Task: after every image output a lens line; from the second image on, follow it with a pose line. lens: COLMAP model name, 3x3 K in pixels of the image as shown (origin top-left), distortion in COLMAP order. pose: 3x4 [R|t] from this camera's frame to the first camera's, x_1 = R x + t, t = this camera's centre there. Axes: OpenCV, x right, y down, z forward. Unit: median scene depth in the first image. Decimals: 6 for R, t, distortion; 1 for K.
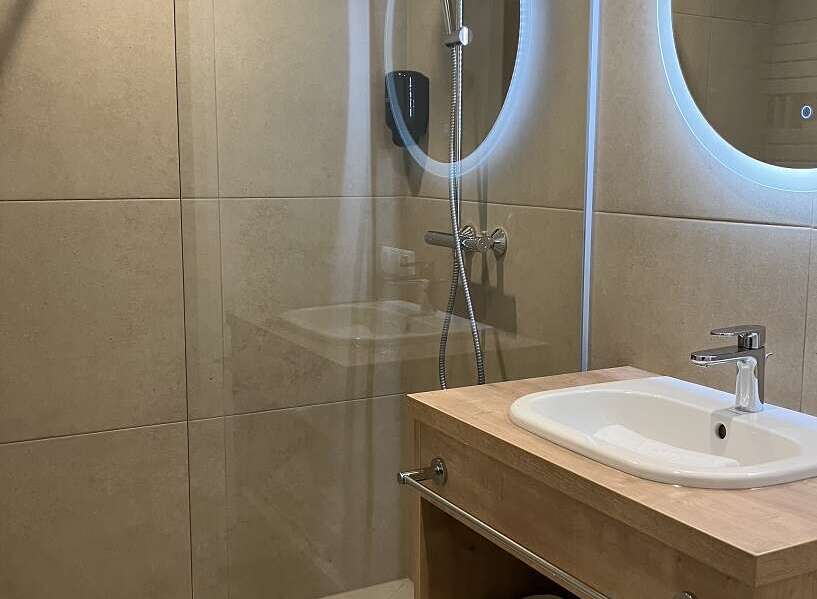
lens RADIAL K [[970.4, 0, 408.5], [0, 970.4, 299.5], [0, 0, 1]] dist [0.119013, -0.335010]
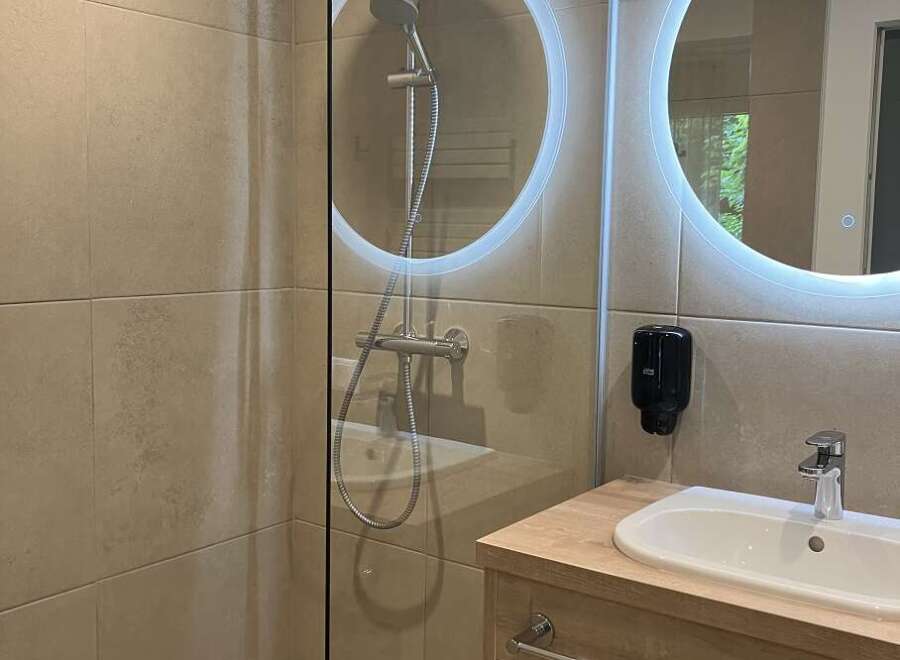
lens RADIAL K [[1069.0, 0, 450.0], [0, 1069.0, 330.0], [0, 0, 1]] dist [0.119013, -0.335010]
pose [[0.909872, -0.036503, 0.413281, -0.363898], [0.051019, 0.998406, -0.024137, -0.056350], [-0.411741, 0.043047, 0.910284, 0.137374]]
